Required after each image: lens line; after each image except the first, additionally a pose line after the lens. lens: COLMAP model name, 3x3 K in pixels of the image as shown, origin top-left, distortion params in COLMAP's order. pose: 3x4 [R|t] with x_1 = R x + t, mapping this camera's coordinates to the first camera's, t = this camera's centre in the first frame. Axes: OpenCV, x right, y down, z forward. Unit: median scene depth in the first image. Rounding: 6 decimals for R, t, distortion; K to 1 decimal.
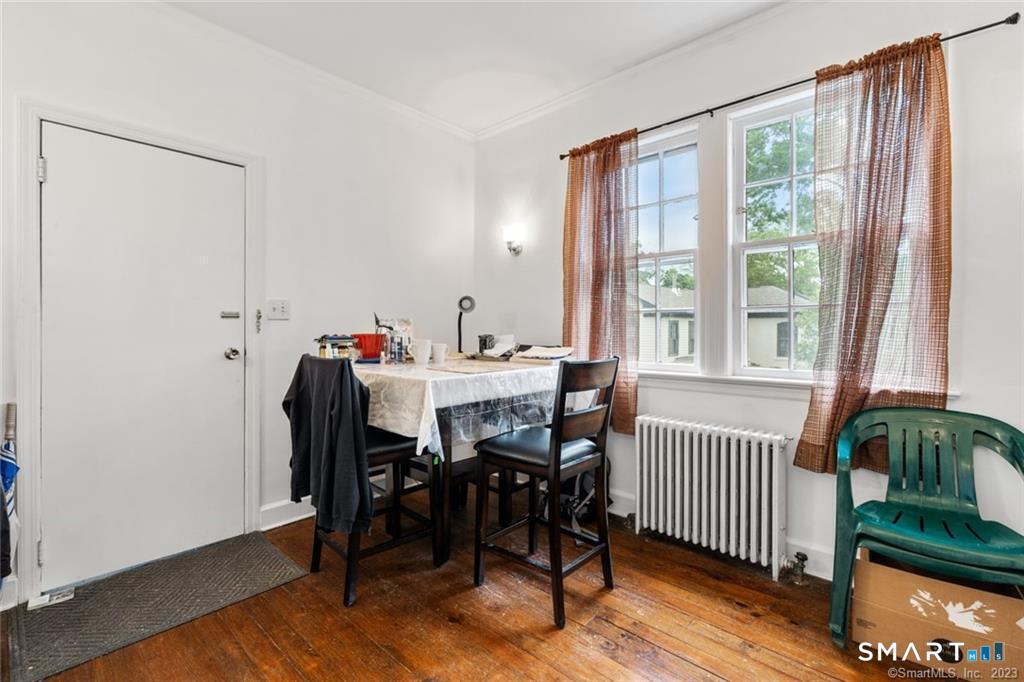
lens RADIAL K [[461.2, 0, 509.2], [0, 461.2, 331.2], [0, 0, 1]] dist [-0.003565, 0.000041]
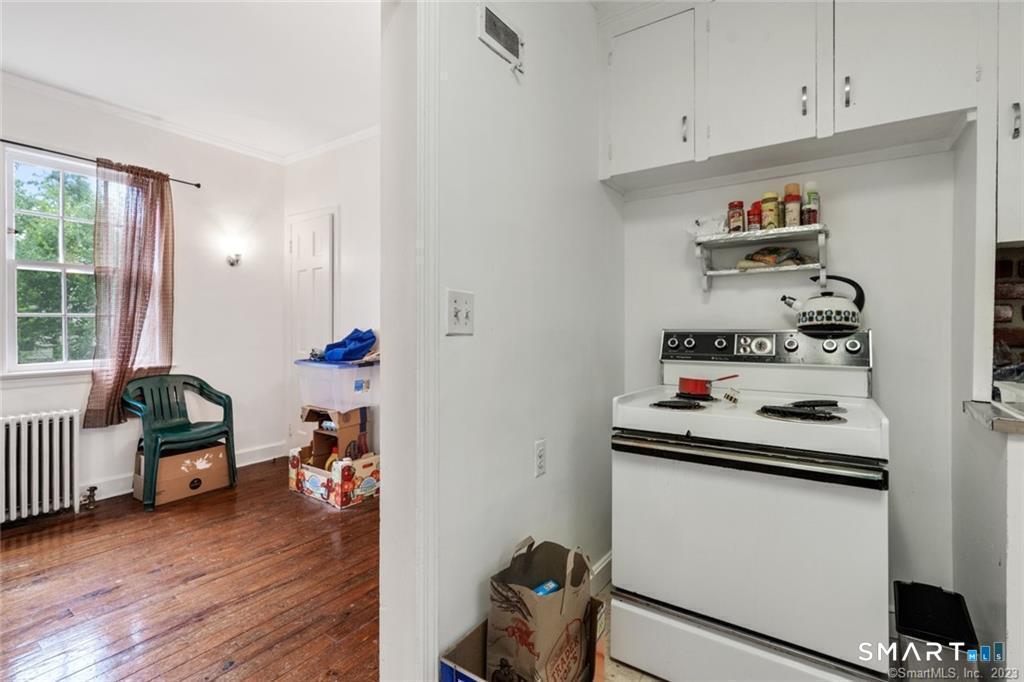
lens RADIAL K [[461.2, 0, 509.2], [0, 461.2, 331.2], [0, 0, 1]] dist [-0.003565, 0.000041]
pose [[-0.155968, -0.000665, 0.987762, -1.082028], [0.005036, 0.999986, 0.001469, -0.001752], [-0.987749, 0.005204, -0.155963, -0.077746]]
